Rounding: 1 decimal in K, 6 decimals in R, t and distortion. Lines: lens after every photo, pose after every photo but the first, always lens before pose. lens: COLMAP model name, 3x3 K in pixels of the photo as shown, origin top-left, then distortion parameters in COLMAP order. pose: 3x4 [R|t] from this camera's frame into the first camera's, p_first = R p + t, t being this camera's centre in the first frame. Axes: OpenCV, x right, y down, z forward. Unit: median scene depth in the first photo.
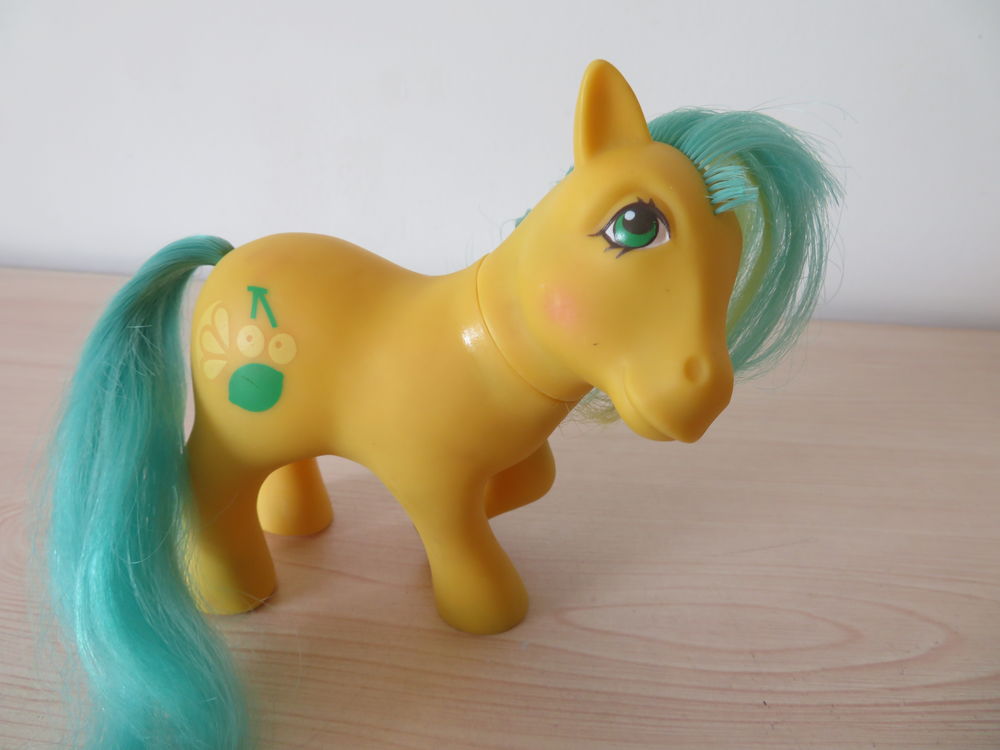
lens RADIAL K [[733.3, 0, 497.3], [0, 733.3, 371.7], [0, 0, 1]] dist [0.040317, -0.004954]
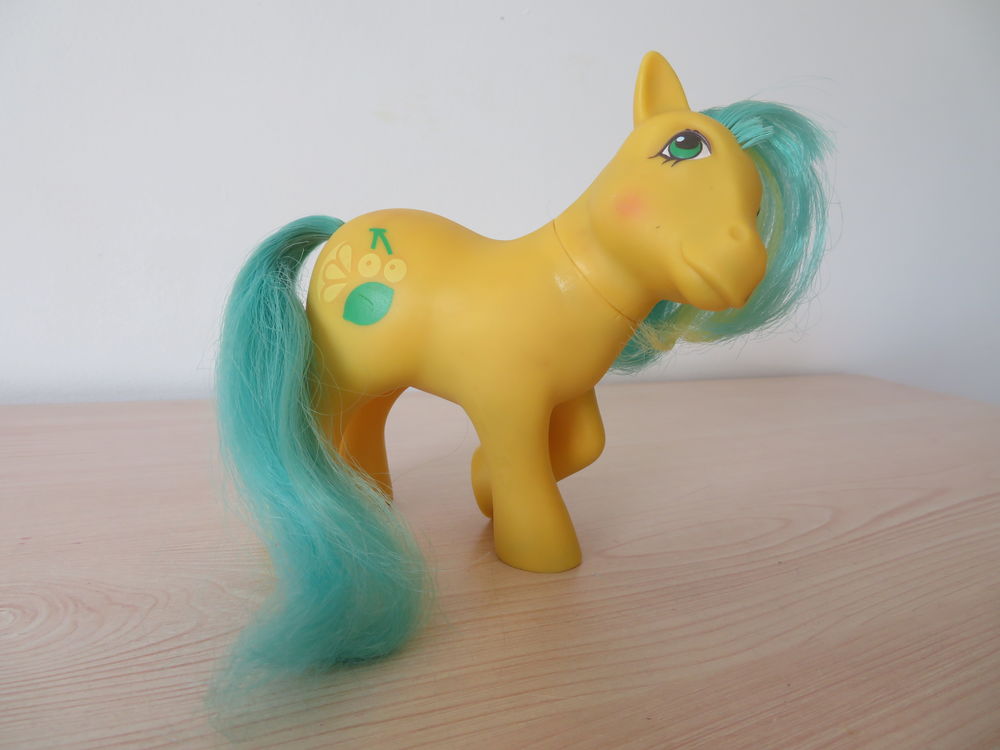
lens RADIAL K [[733.3, 0, 506.7], [0, 733.3, 378.2], [0, 0, 1]] dist [0.040317, -0.004954]
pose [[0.999439, 0.029070, 0.016659, -0.121579], [-0.021933, 0.943521, -0.330586, 0.539013], [-0.025328, 0.330035, 0.943629, -0.100703]]
